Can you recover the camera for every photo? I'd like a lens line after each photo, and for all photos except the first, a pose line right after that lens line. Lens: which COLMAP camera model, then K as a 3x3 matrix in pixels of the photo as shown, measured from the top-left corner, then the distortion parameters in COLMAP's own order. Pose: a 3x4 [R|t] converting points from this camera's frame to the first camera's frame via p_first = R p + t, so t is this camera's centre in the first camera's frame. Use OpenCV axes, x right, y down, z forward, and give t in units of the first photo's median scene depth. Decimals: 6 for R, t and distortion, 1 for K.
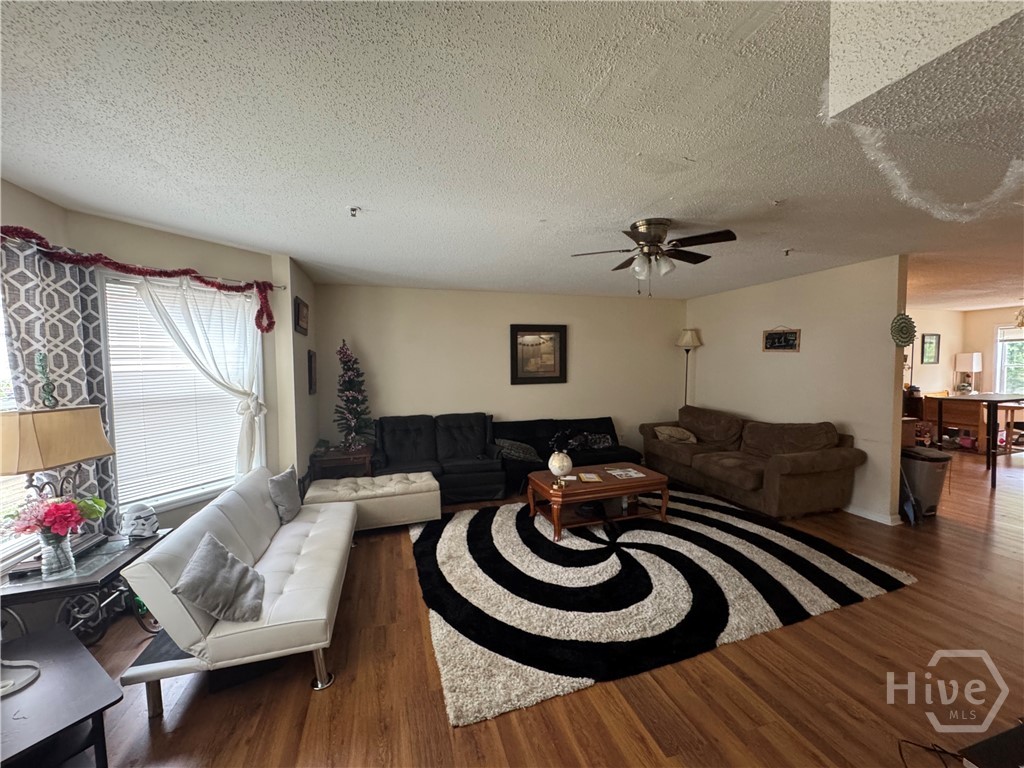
lens RADIAL K [[407.7, 0, 518.2], [0, 407.7, 382.8], [0, 0, 1]] dist [-0.002401, -0.000350]
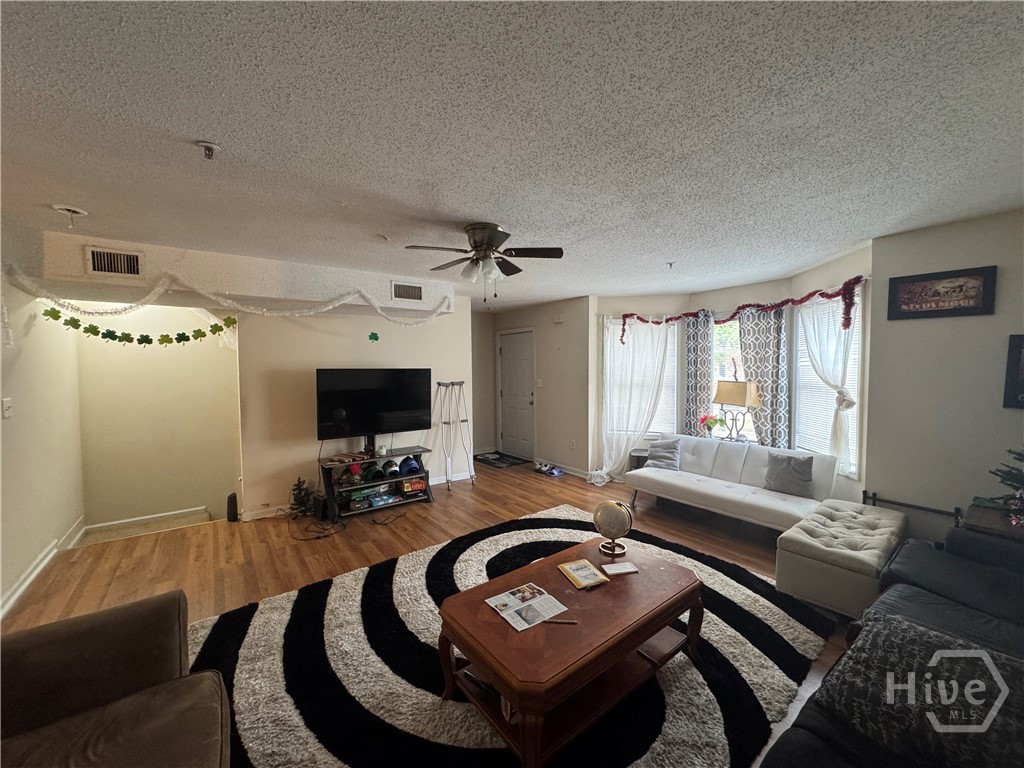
lens RADIAL K [[407.7, 0, 514.1], [0, 407.7, 380.7], [0, 0, 1]] dist [-0.002401, -0.000350]
pose [[-0.942696, 0.034972, -0.331816, 0.622449], [0.005530, 0.995993, 0.089263, -0.112981], [0.333608, 0.082313, -0.939112, 2.077264]]
